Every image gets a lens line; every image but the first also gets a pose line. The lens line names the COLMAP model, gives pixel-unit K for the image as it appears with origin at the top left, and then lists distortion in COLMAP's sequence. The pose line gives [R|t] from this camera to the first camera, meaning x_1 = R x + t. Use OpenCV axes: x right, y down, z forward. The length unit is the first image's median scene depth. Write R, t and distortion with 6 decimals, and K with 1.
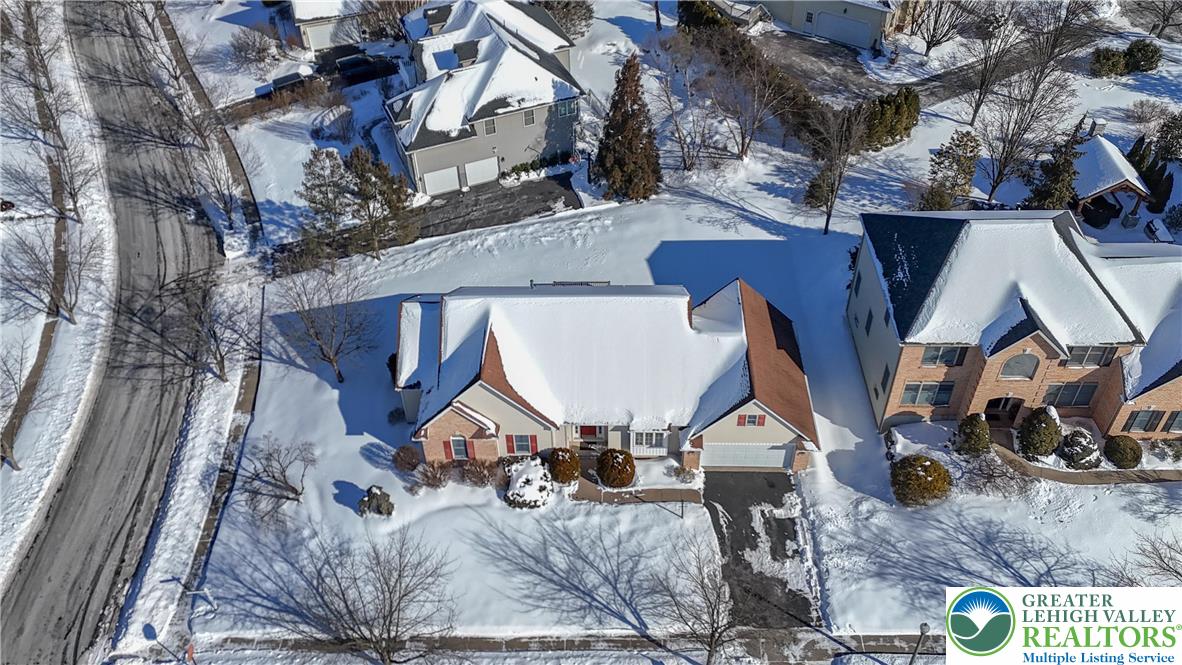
lens RADIAL K [[977.5, 0, 570.6], [0, 977.5, 314.4], [0, 0, 1]] dist [0.107055, 0.003934]
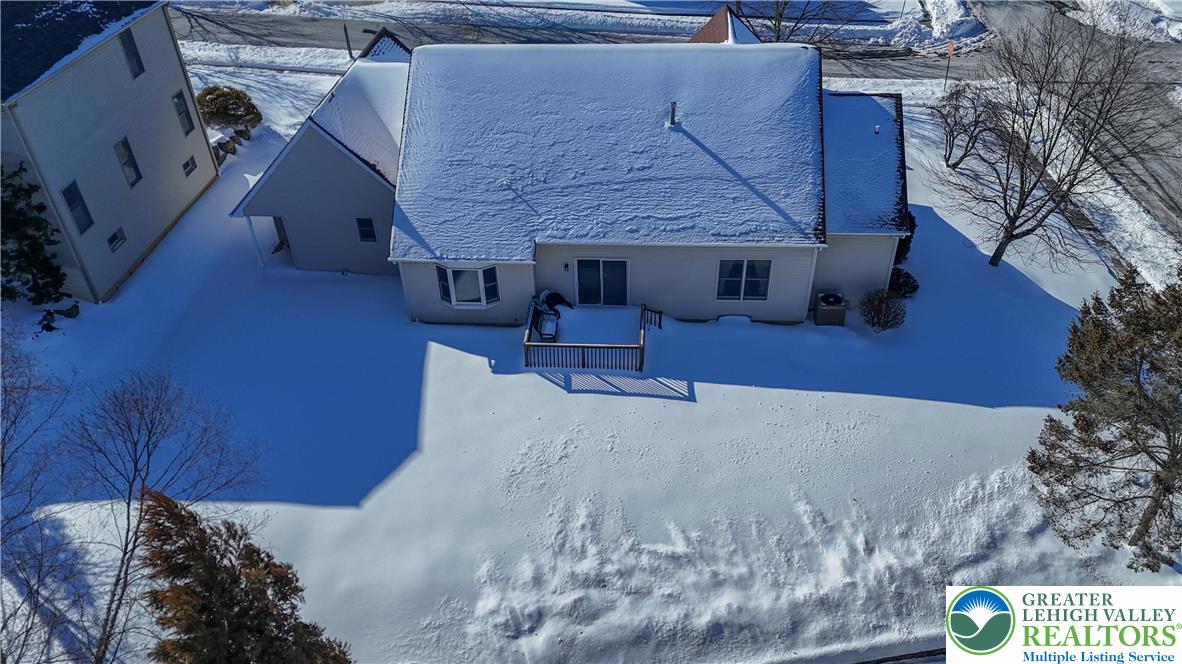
lens RADIAL K [[860.5, 0, 591.2], [0, 860.5, 333.4], [0, 0, 1]] dist [0.078374, -0.009408]
pose [[-0.998116, 0.017225, 0.058887, -0.021557], [0.060975, 0.171817, 0.983240, -0.555308], [0.006818, 0.984978, -0.172544, 1.345546]]
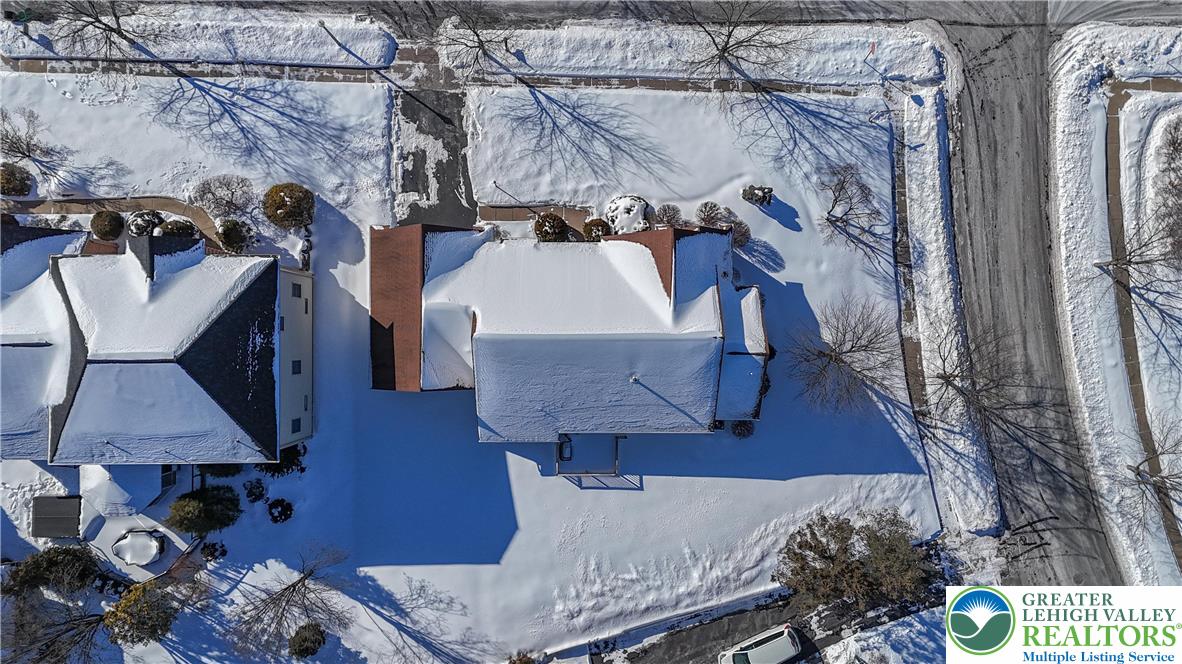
lens RADIAL K [[928.2, 0, 595.2], [0, 928.2, 333.8], [0, 0, 1]] dist [0.091279, -0.001734]
pose [[-0.999400, 0.029908, 0.017486, -0.019683], [-0.007250, -0.674091, 0.738613, -0.751230], [0.033878, 0.738043, 0.673903, 0.385878]]
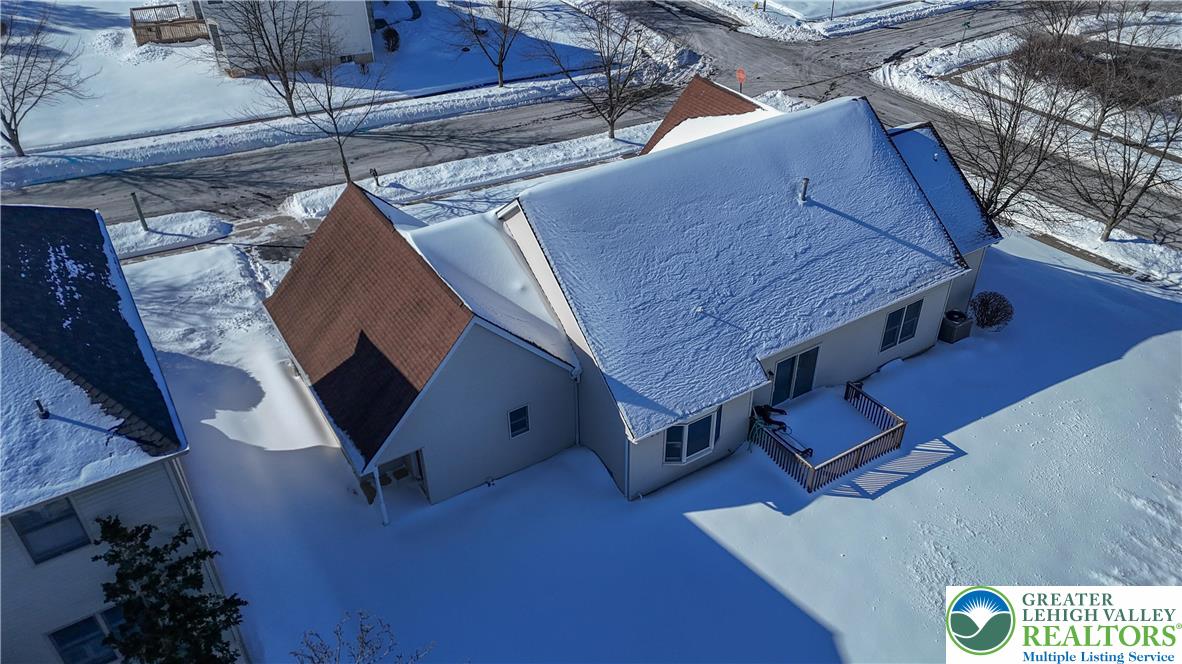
lens RADIAL K [[860.5, 0, 587.3], [0, 860.5, 328.3], [0, 0, 1]] dist [0.078374, -0.009408]
pose [[-0.833057, 0.350963, -0.427599, 0.331042], [-0.347560, 0.269294, 0.898155, -0.447531], [0.430369, 0.896831, -0.102357, 1.186664]]
